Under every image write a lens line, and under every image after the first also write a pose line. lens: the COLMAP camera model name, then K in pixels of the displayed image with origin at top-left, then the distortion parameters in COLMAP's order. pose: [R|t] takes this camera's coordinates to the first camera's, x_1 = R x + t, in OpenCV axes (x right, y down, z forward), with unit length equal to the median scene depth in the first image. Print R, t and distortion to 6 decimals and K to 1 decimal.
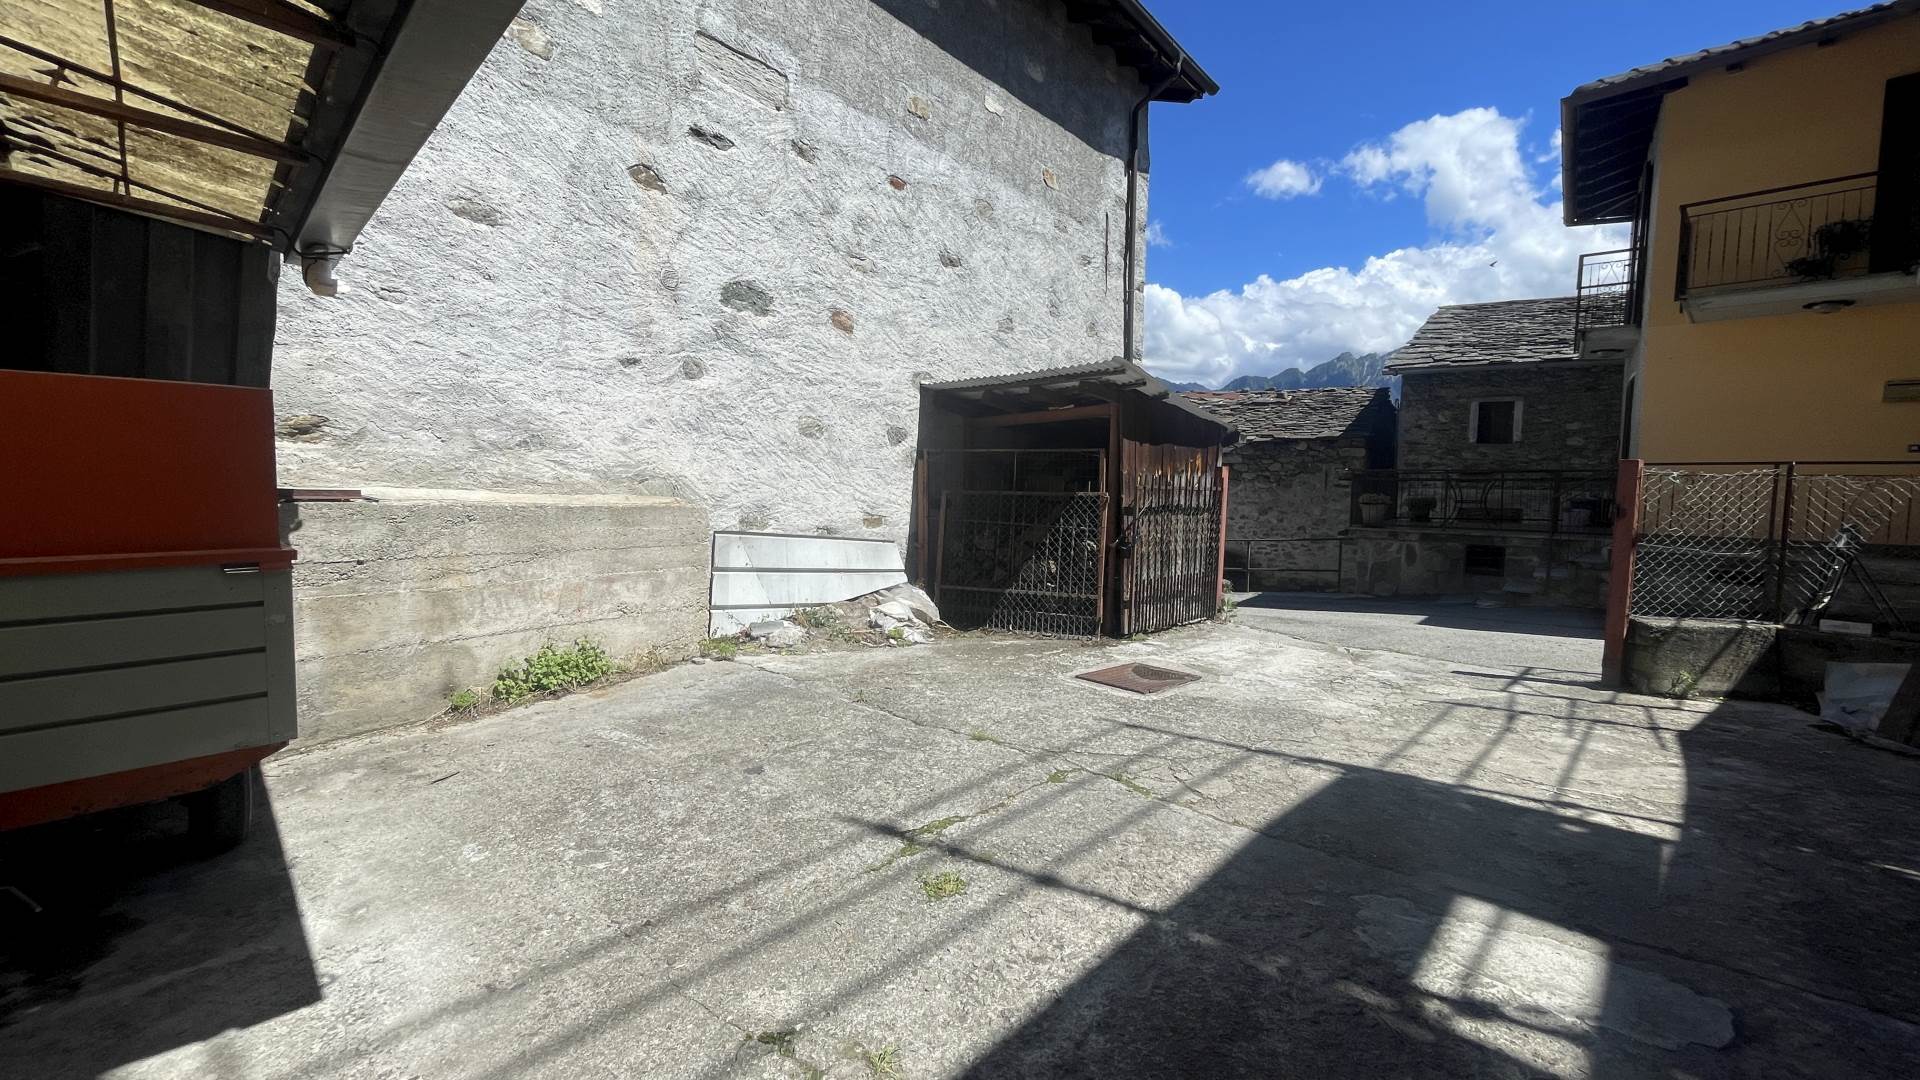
lens RADIAL K [[775.3, 0, 953.1], [0, 775.3, 532.3], [0, 0, 1]] dist [-0.003291, 0.000031]
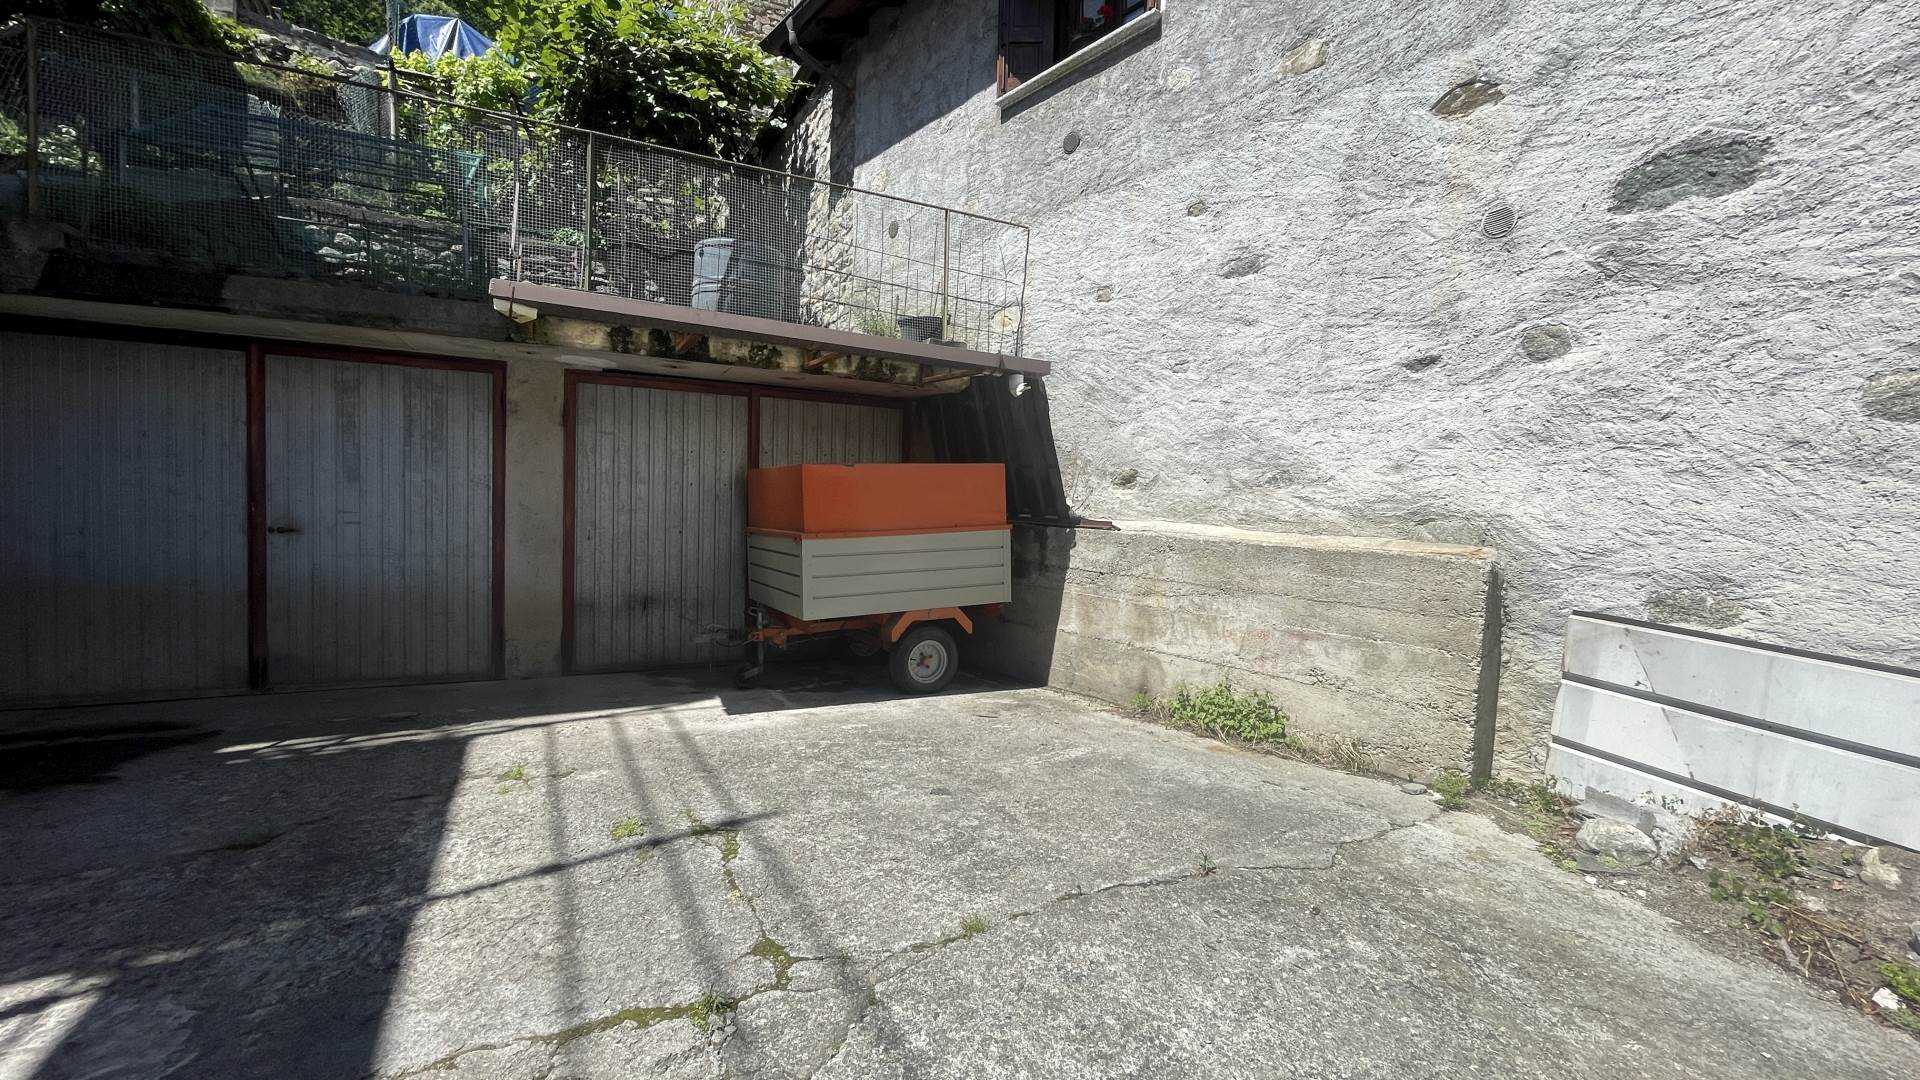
lens RADIAL K [[773.3, 0, 962.9], [0, 773.3, 536.6], [0, 0, 1]] dist [-0.002791, 0.000199]
pose [[-0.314632, 0.003793, -0.949206, 0.472194], [-0.098530, 0.994460, 0.036634, -0.040120], [0.944086, 0.105051, -0.312515, 0.912294]]
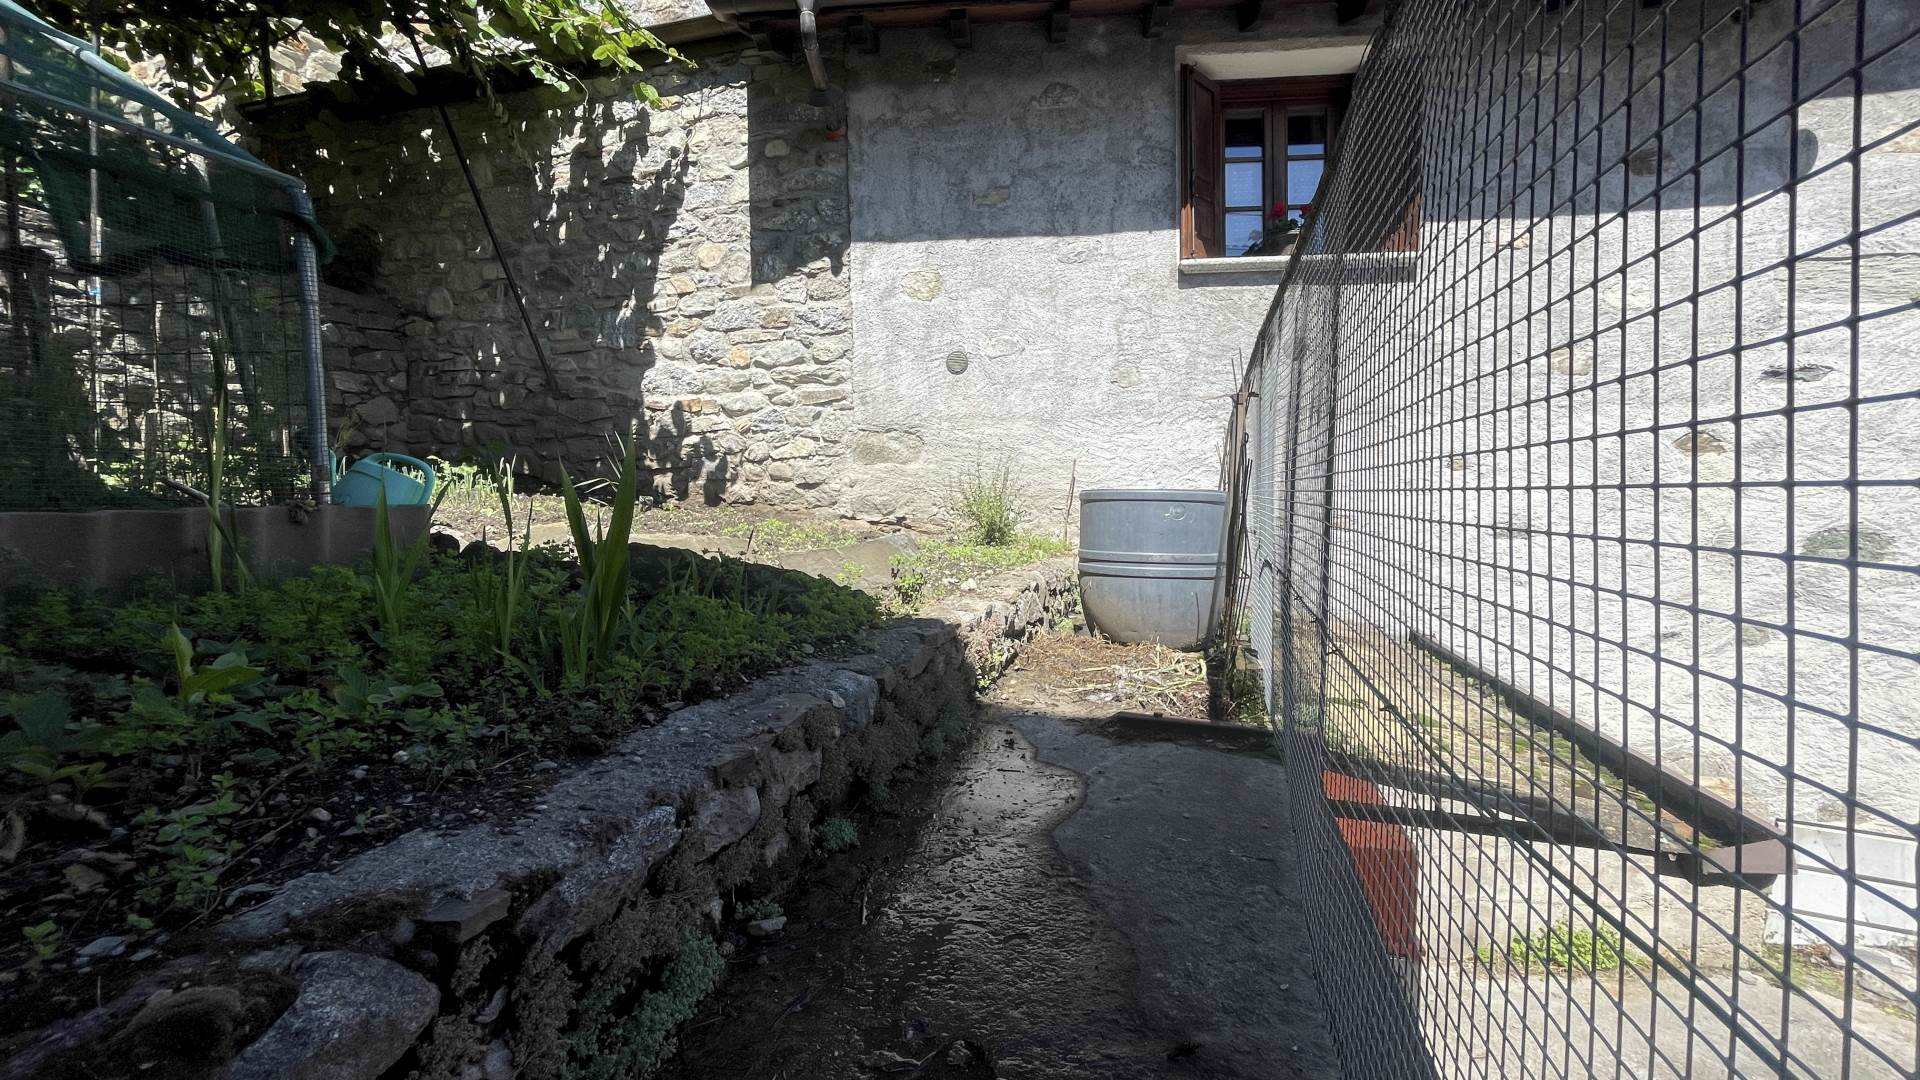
lens RADIAL K [[775.5, 0, 957.1], [0, 775.5, 531.8], [0, 0, 1]] dist [-0.005113, 0.002885]
pose [[0.461440, 0.016661, -0.887015, 0.033574], [-0.048935, 0.998780, -0.006697, -0.330146], [0.885821, 0.046496, 0.461692, -0.265027]]
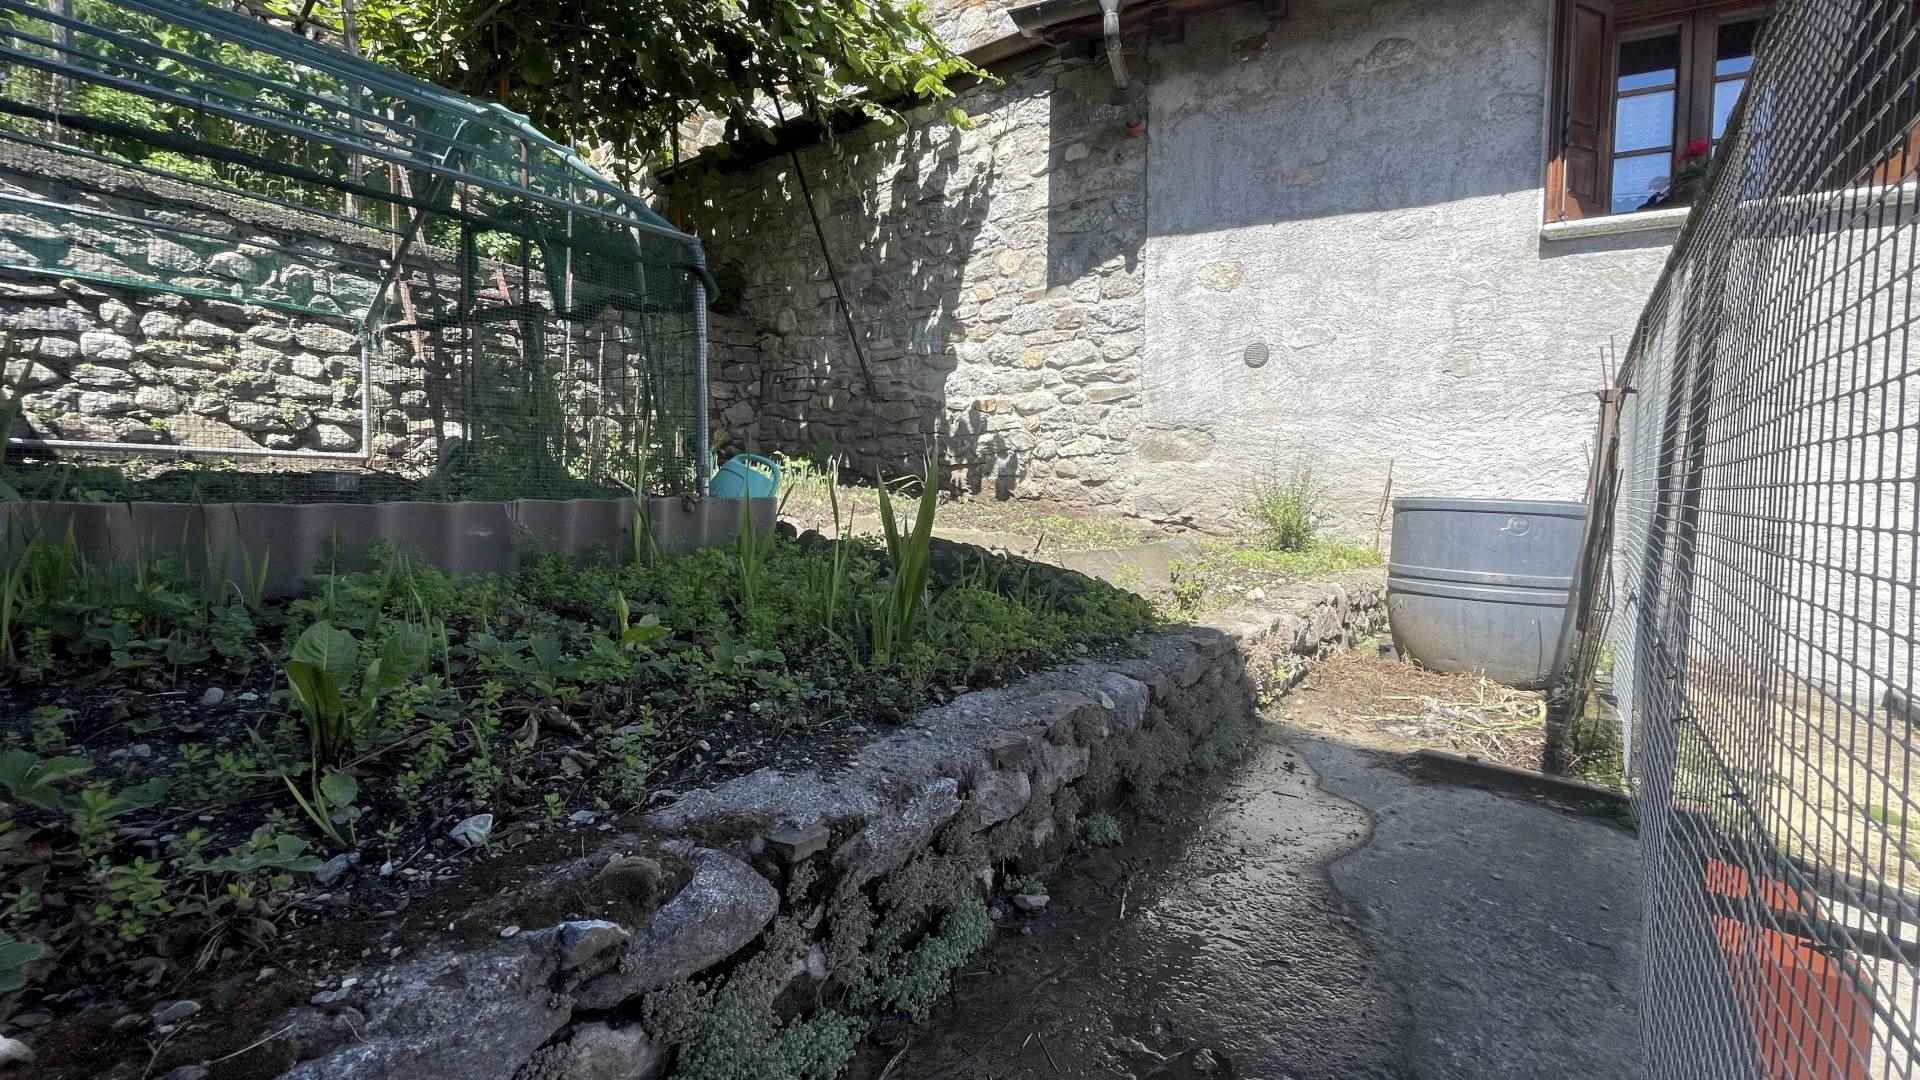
lens RADIAL K [[773.3, 0, 962.9], [0, 773.3, 536.6], [0, 0, 1]] dist [-0.002791, 0.000199]
pose [[0.122572, 0.040632, -0.991628, 0.042227], [-0.087029, 0.995753, 0.030044, -0.333581], [0.988636, 0.082618, 0.125587, -0.266150]]
